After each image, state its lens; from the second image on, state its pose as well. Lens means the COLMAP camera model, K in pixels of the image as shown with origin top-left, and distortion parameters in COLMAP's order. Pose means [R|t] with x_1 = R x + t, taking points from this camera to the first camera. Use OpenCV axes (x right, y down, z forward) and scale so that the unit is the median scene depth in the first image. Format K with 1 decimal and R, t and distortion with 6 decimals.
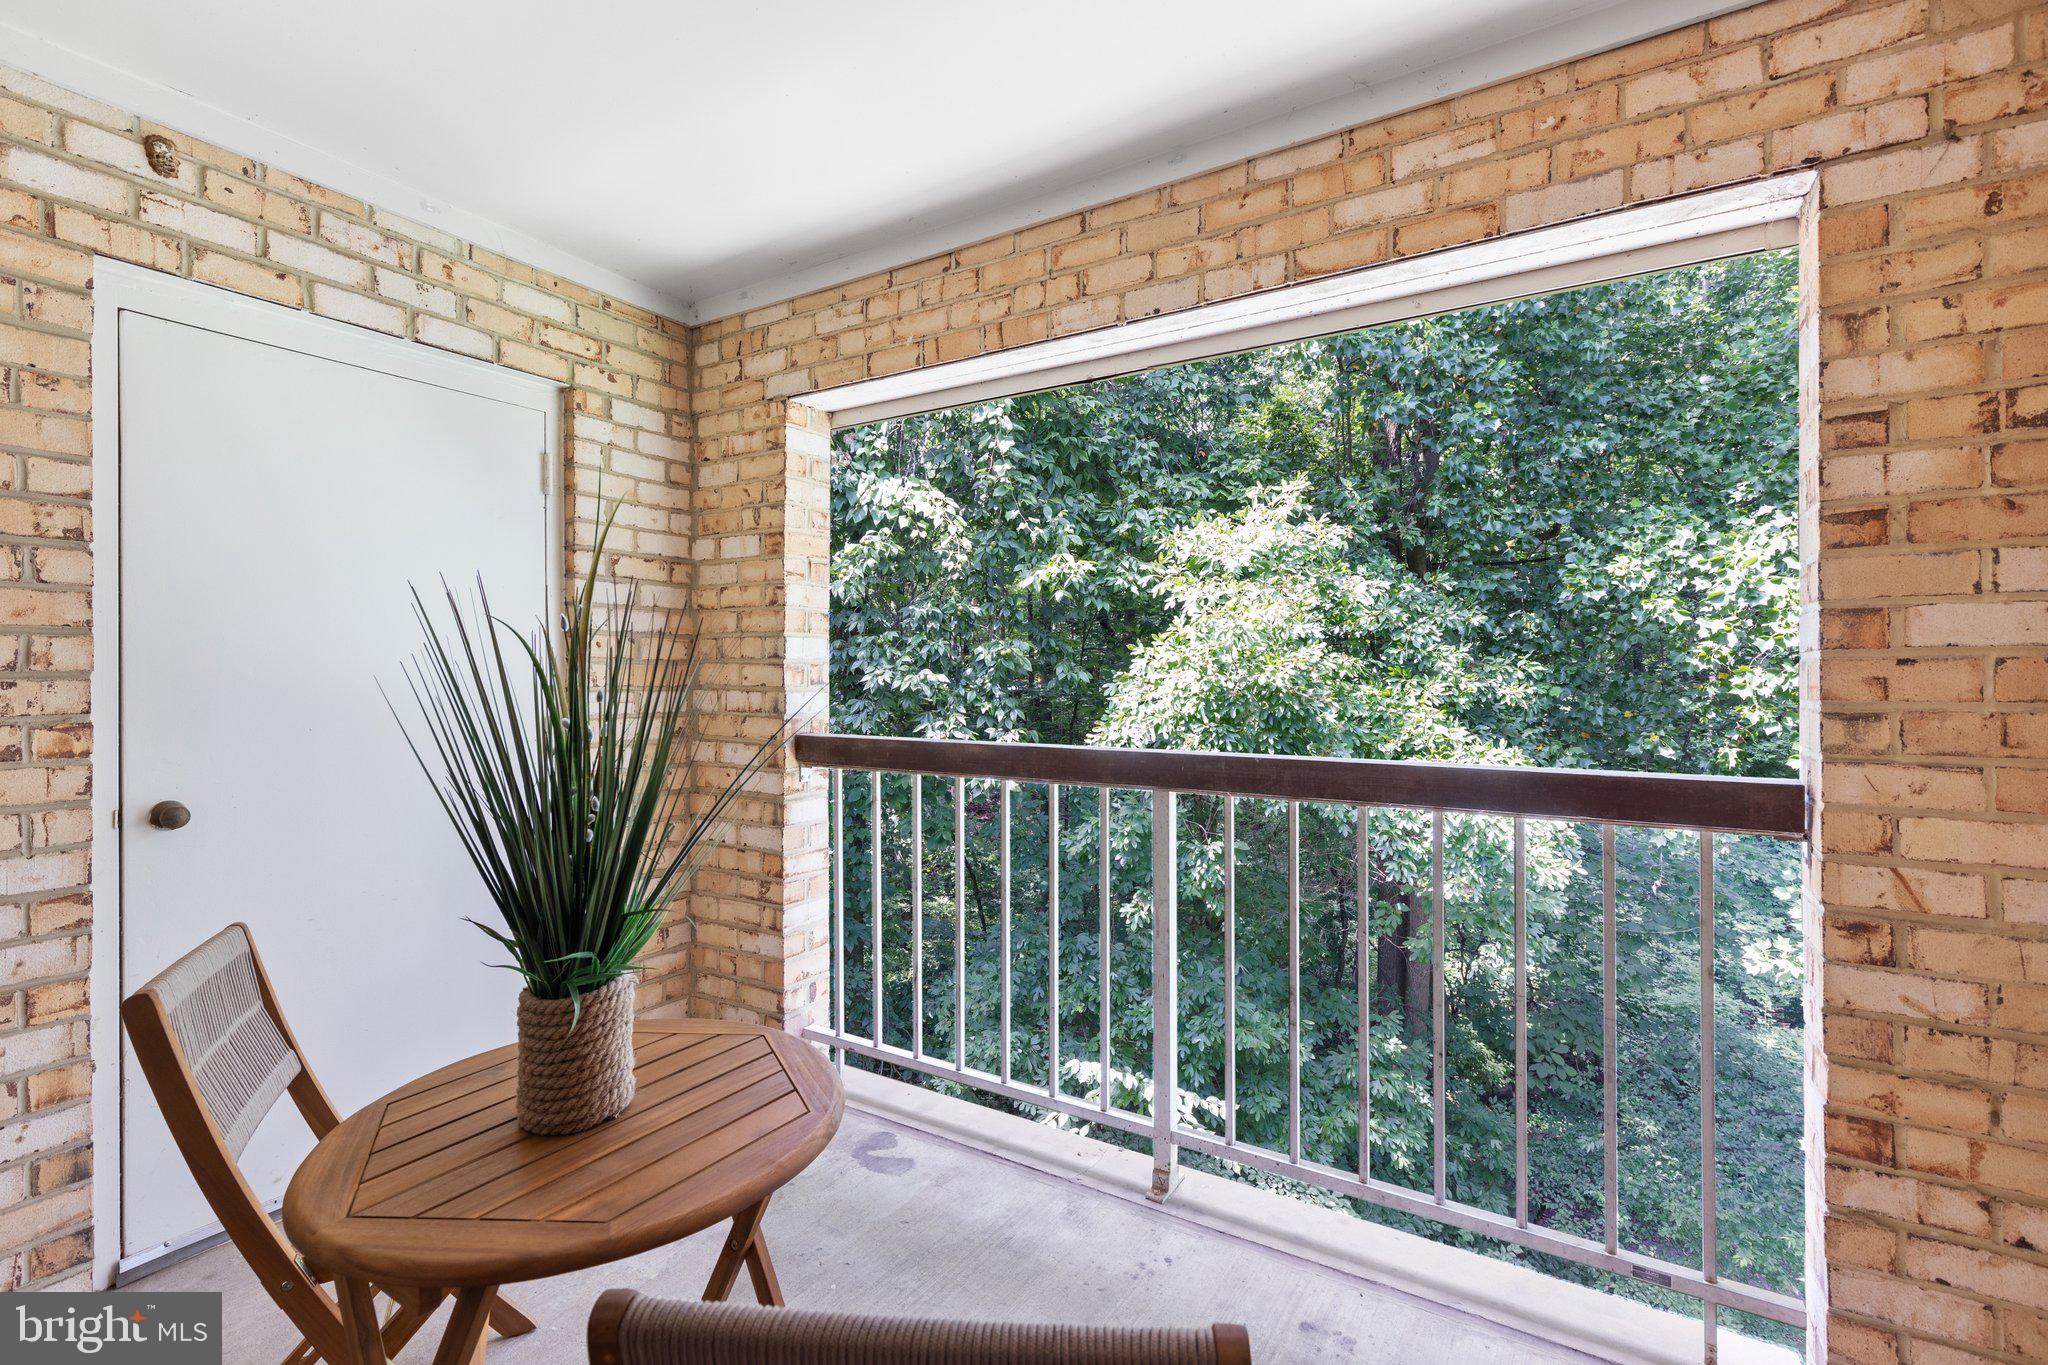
lens RADIAL K [[921.8, 0, 1033.4], [0, 921.8, 673.8], [0, 0, 1]] dist [0.001683, 0.001023]
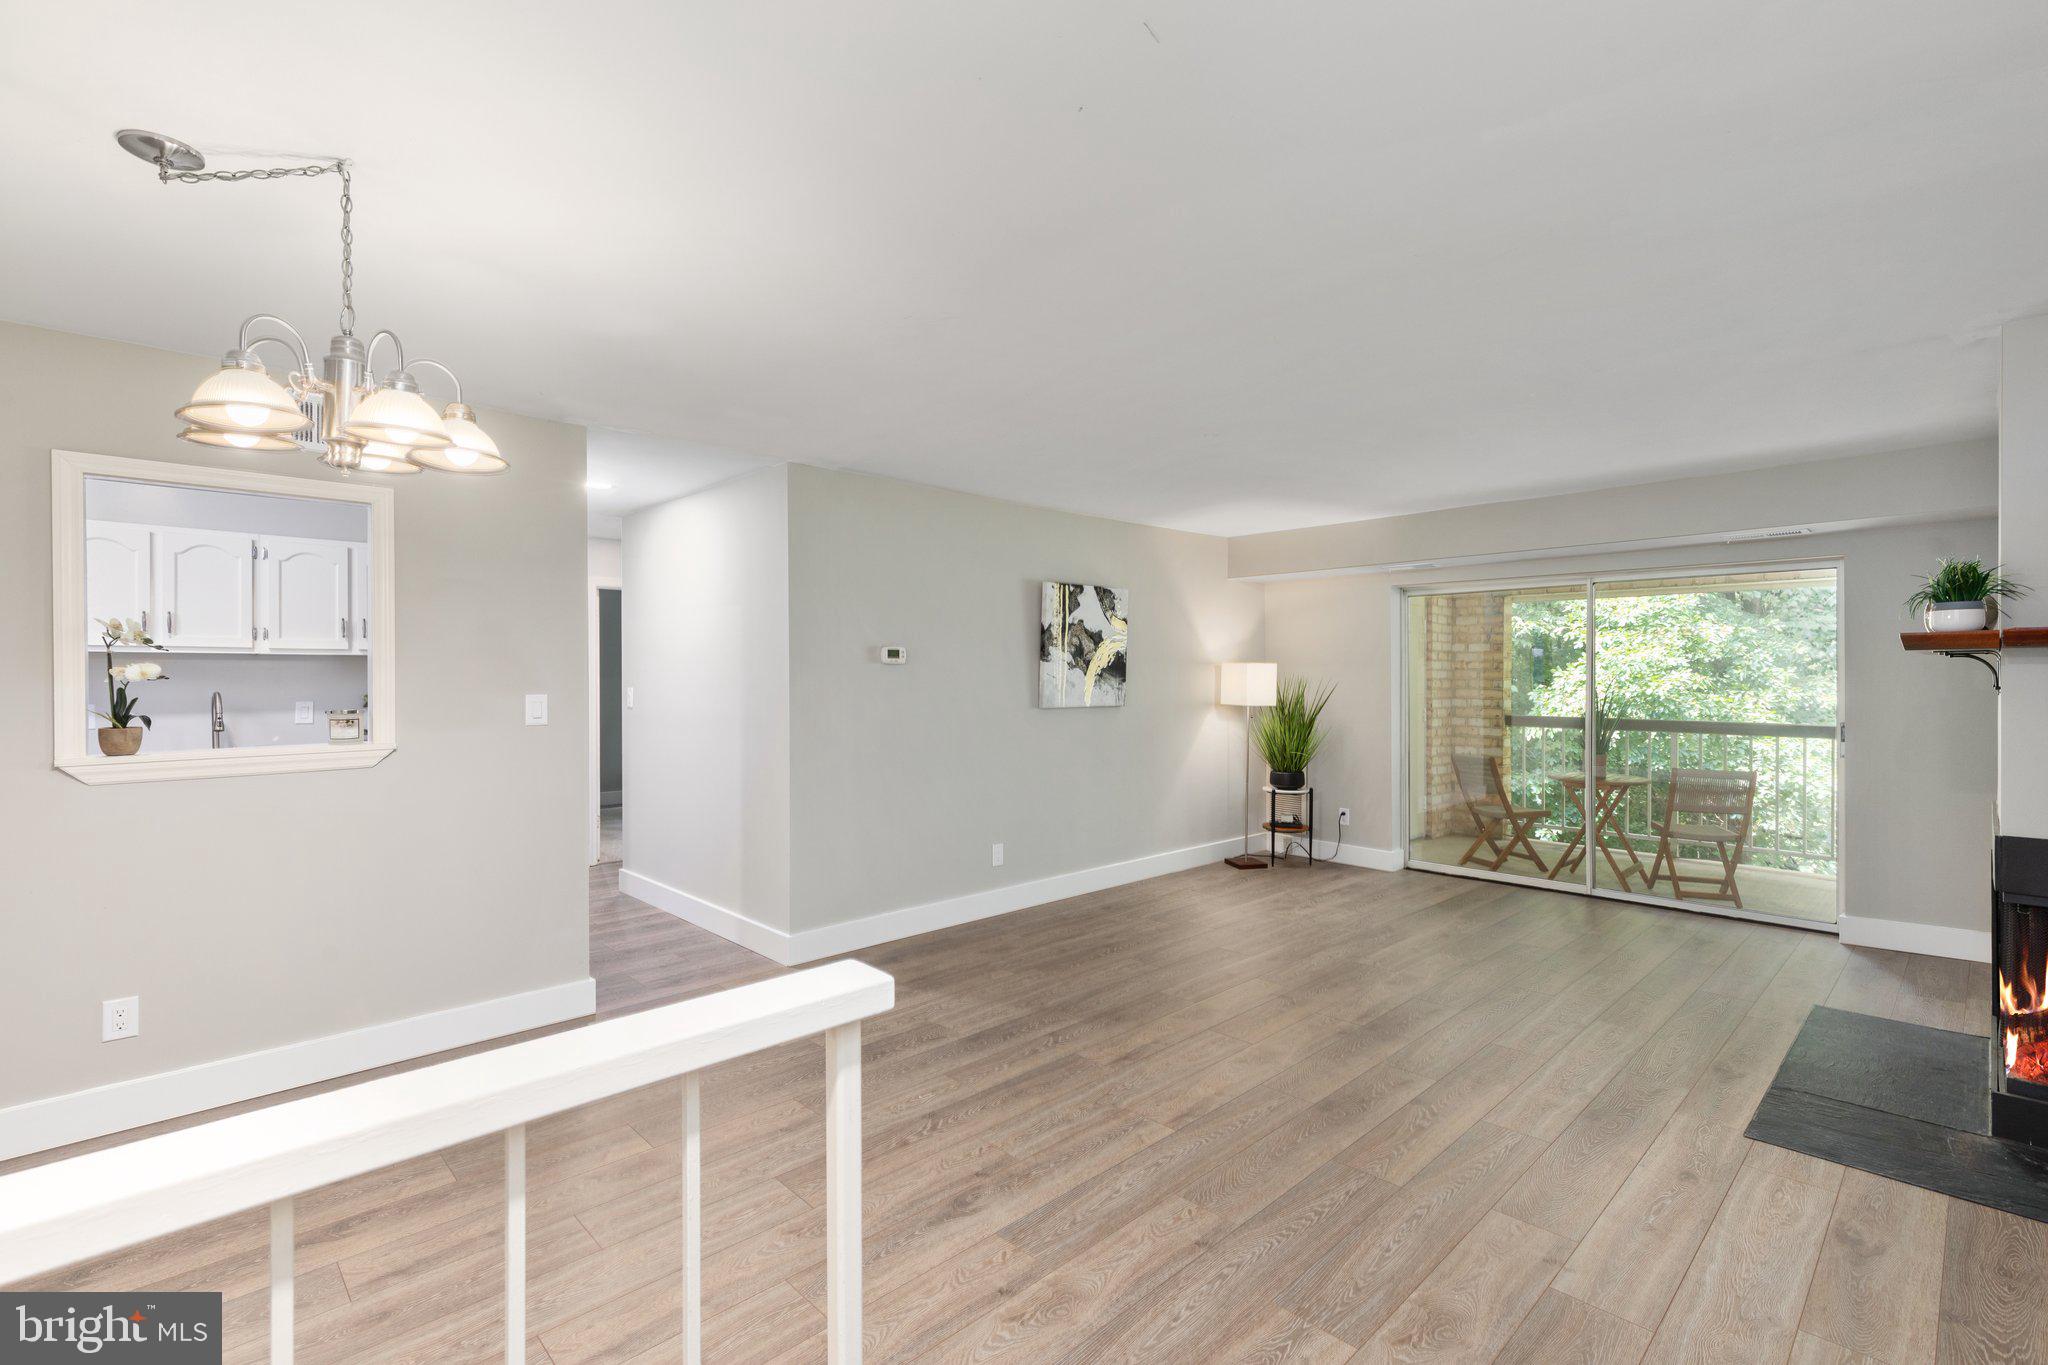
lens RADIAL K [[921.8, 0, 1010.5], [0, 921.8, 687.6], [0, 0, 1]] dist [0.001683, 0.001023]
pose [[0.963656, 0.004349, -0.267112, -0.372752], [-0.000253, 0.999882, 0.015367, -0.023367], [0.267147, -0.014741, 0.963543, -0.825768]]
